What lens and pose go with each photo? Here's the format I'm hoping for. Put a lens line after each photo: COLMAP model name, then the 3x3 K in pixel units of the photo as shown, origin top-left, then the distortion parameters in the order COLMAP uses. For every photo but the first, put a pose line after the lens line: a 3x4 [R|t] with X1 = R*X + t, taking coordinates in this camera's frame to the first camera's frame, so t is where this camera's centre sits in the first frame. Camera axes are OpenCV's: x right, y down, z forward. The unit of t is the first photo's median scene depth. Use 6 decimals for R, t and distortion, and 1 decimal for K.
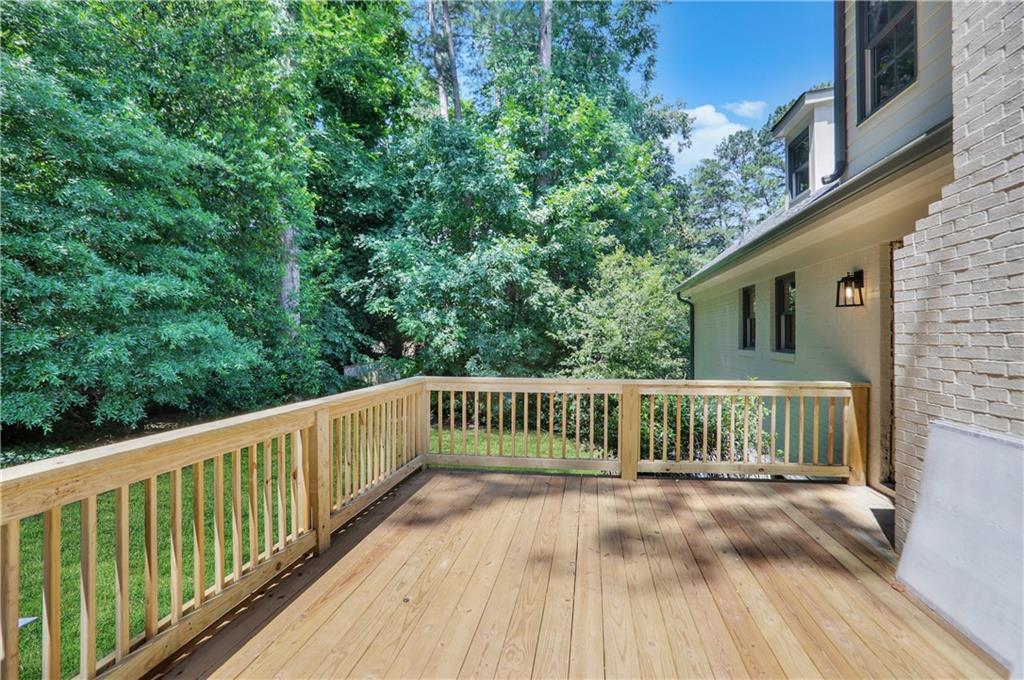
lens RADIAL K [[498.2, 0, 512.0], [0, 498.2, 340.0], [0, 0, 1]] dist [-0.075816, 0.040878]
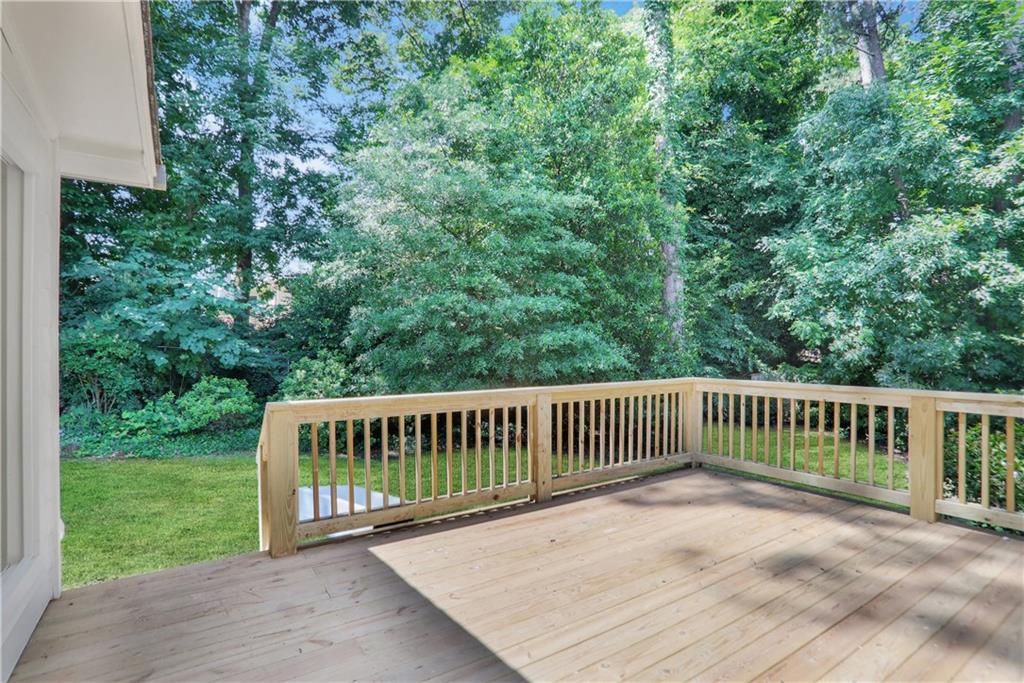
lens RADIAL K [[498.2, 0, 512.0], [0, 498.2, 341.5], [0, 0, 1]] dist [-0.075816, 0.040878]
pose [[0.671217, -0.009624, -0.741199, 0.171186], [0.001354, 0.999930, -0.011758, 0.005519], [0.741260, 0.006889, 0.671183, 0.011481]]
